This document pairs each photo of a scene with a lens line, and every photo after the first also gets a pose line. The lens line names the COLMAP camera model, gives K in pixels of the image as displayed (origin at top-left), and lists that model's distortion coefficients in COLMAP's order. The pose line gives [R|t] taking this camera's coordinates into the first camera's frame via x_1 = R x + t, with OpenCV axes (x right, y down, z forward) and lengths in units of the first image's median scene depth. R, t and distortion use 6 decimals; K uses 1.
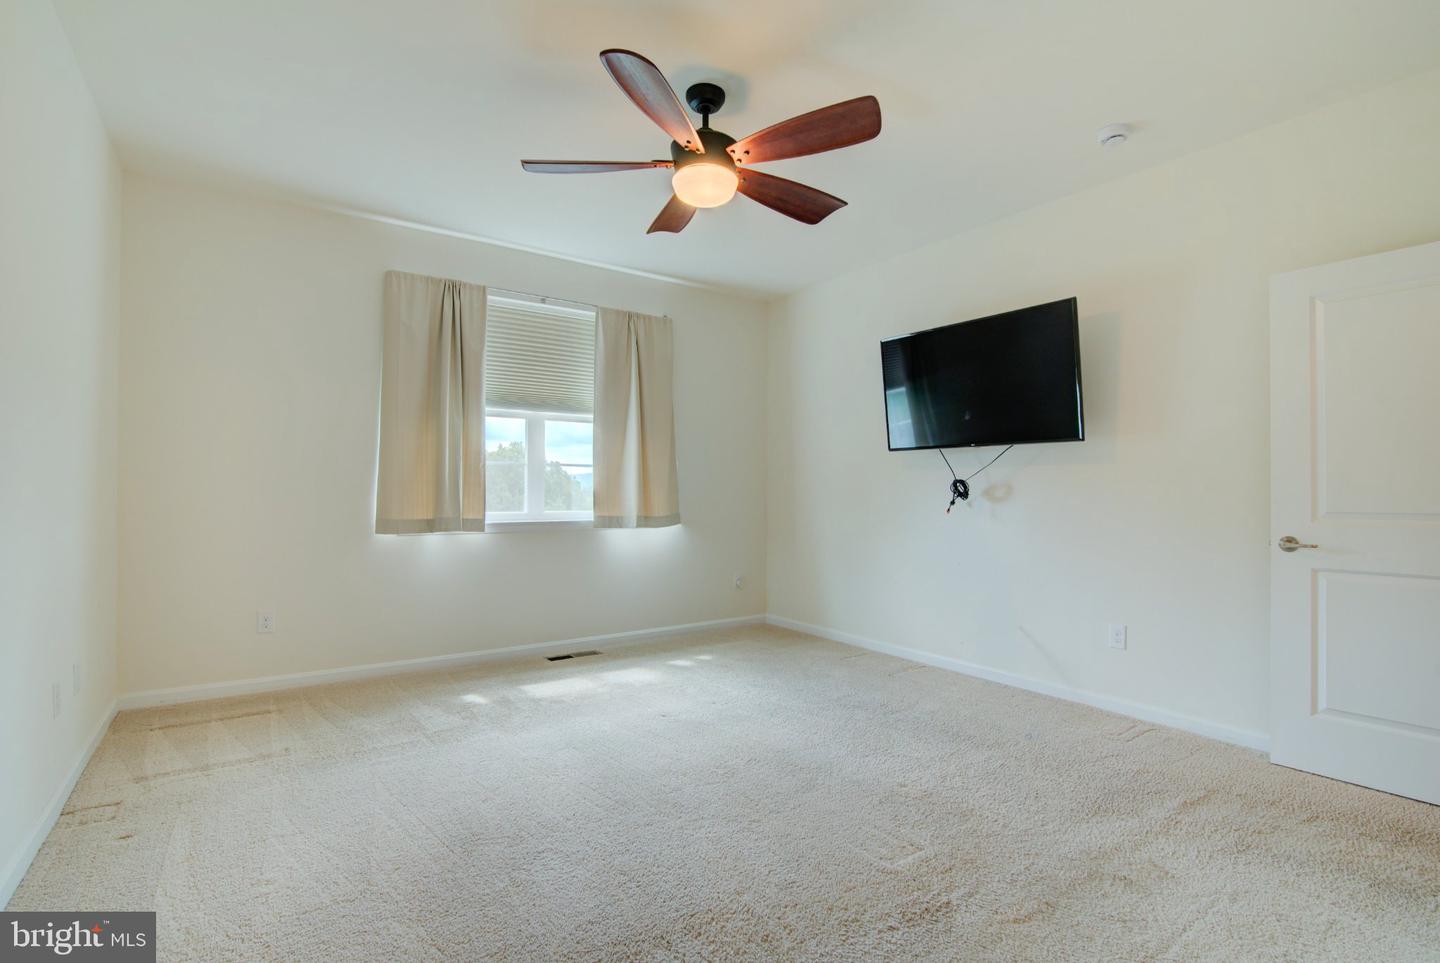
lens RADIAL K [[654.3, 0, 723.3], [0, 654.3, 491.7], [0, 0, 1]] dist [-0.020912, 0.000700]
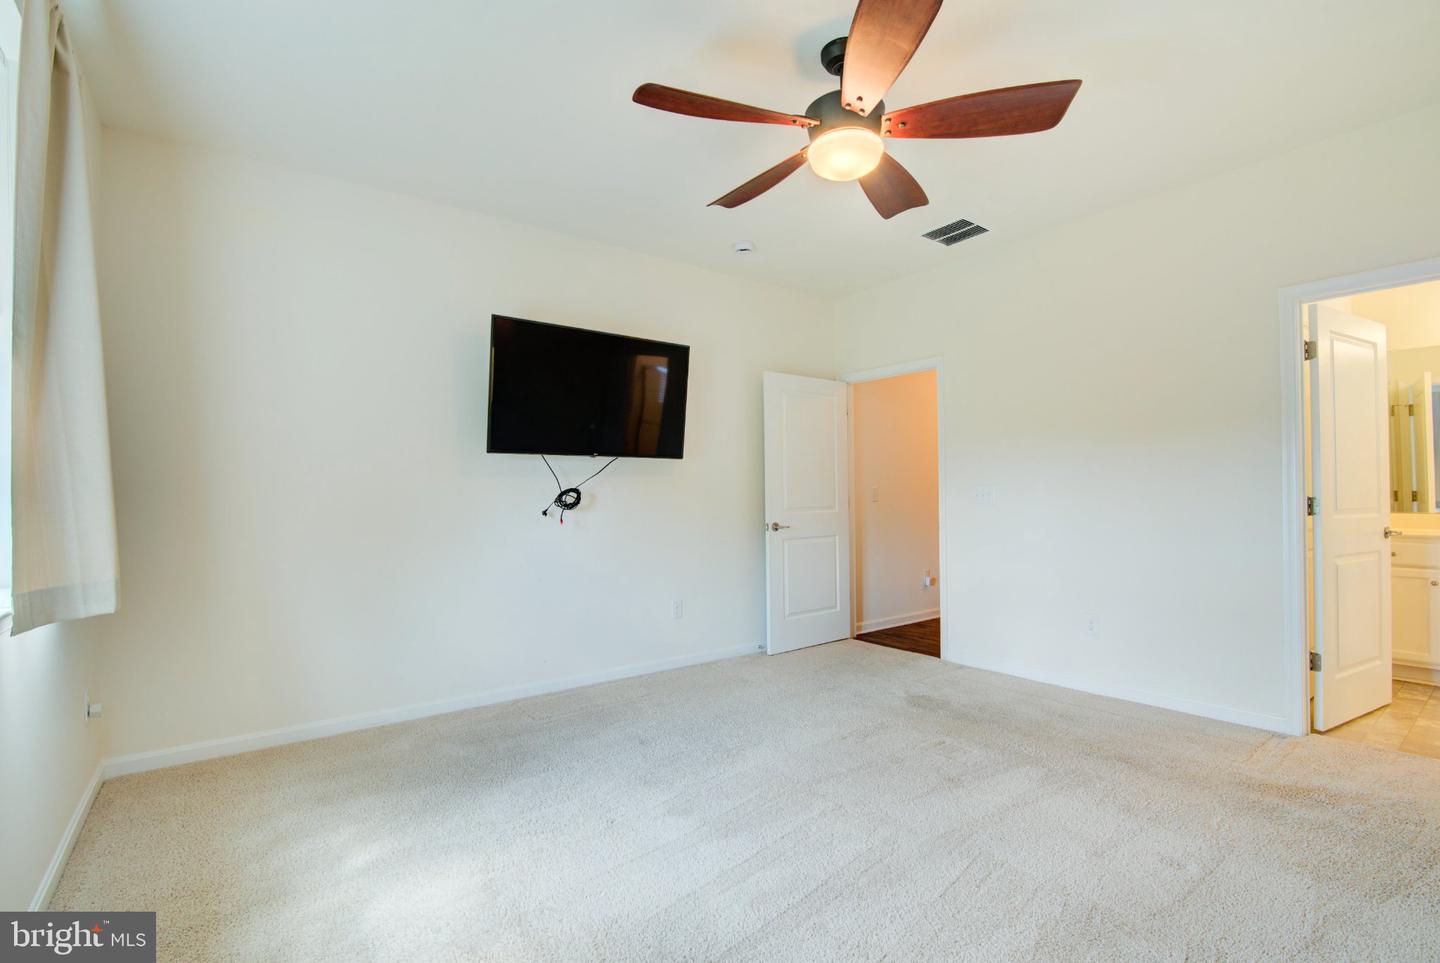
lens RADIAL K [[654.3, 0, 723.3], [0, 654.3, 491.7], [0, 0, 1]] dist [-0.020912, 0.000700]
pose [[-0.048325, 0.008548, 0.998795, -0.538010], [0.018605, 0.999798, -0.007656, -0.002512], [-0.998658, 0.018212, -0.048474, 0.727871]]
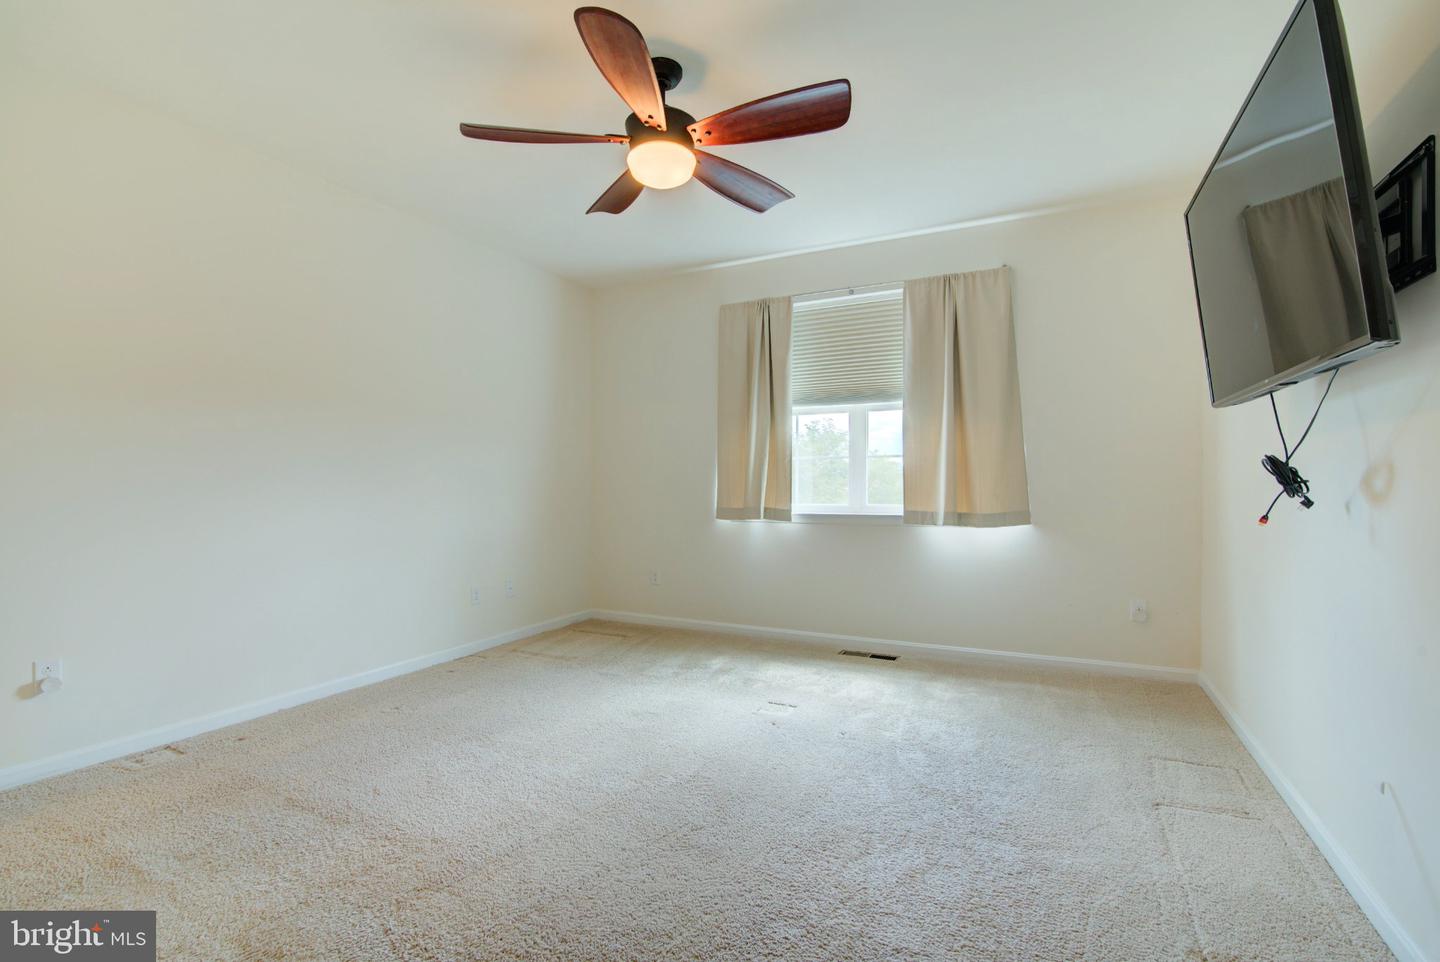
lens RADIAL K [[654.3, 0, 723.3], [0, 654.3, 491.2], [0, 0, 1]] dist [-0.020912, 0.000700]
pose [[0.488375, 0.001898, -0.872632, 0.512730], [0.004156, 0.999981, 0.004501, 0.005184], [0.872624, -0.005824, 0.488358, 0.353930]]
